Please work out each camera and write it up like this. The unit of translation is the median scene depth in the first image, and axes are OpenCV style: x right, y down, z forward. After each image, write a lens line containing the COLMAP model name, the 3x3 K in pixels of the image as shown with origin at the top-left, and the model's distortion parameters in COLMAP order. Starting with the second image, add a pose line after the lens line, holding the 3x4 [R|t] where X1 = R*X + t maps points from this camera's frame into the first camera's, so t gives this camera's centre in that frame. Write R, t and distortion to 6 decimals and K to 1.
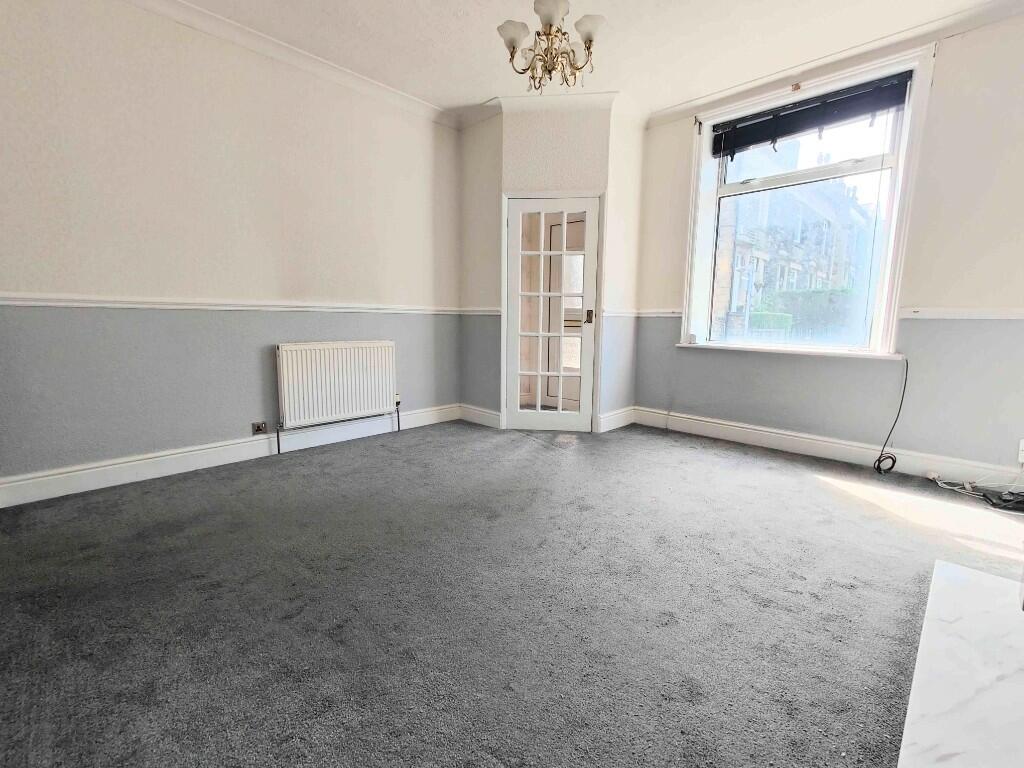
lens RADIAL K [[454.9, 0, 510.8], [0, 454.9, 379.6], [0, 0, 1]] dist [-0.003333, 0.014134]
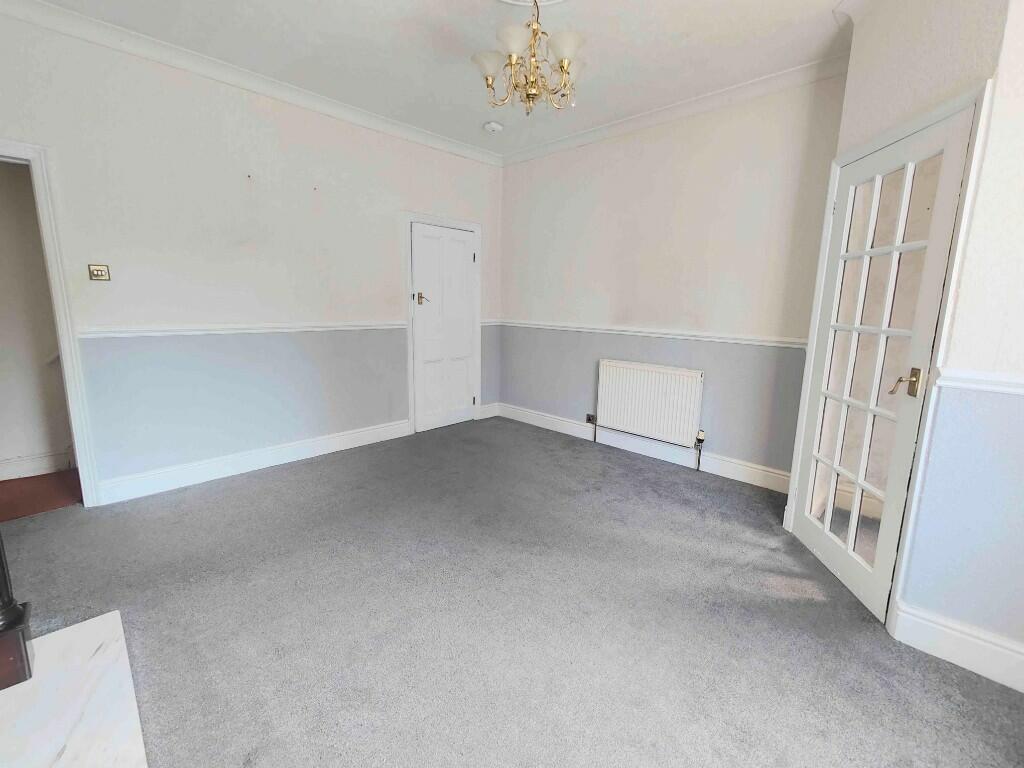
lens RADIAL K [[439.7, 0, 512.0], [0, 439.7, 384.0], [0, 0, 1]] dist [-0.001409, -0.000492]
pose [[0.005880, 0.170012, -0.985424, 0.692752], [-0.154351, 0.973786, 0.167083, -0.170273], [0.987999, 0.151119, 0.031967, 0.681473]]
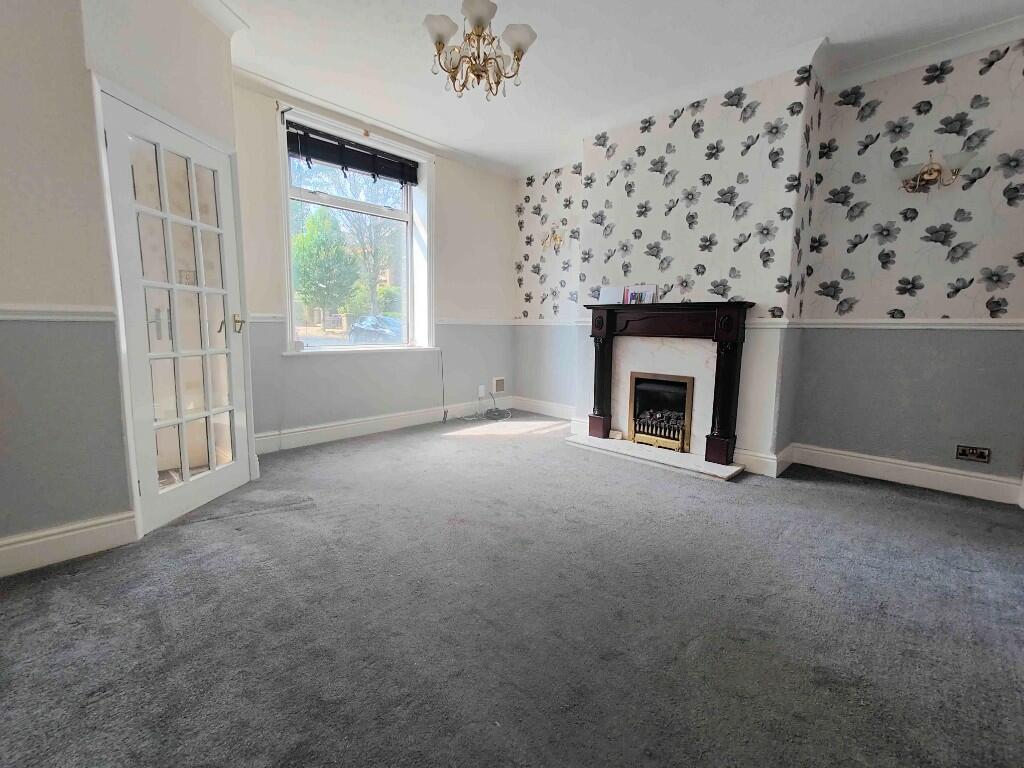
lens RADIAL K [[454.9, 0, 510.8], [0, 454.9, 379.6], [0, 0, 1]] dist [-0.003333, 0.014134]
pose [[-0.011793, -0.134397, 0.990857, -0.637264], [0.124653, 0.982999, 0.134815, -0.110029], [-0.992130, 0.125103, 0.005160, 0.672083]]
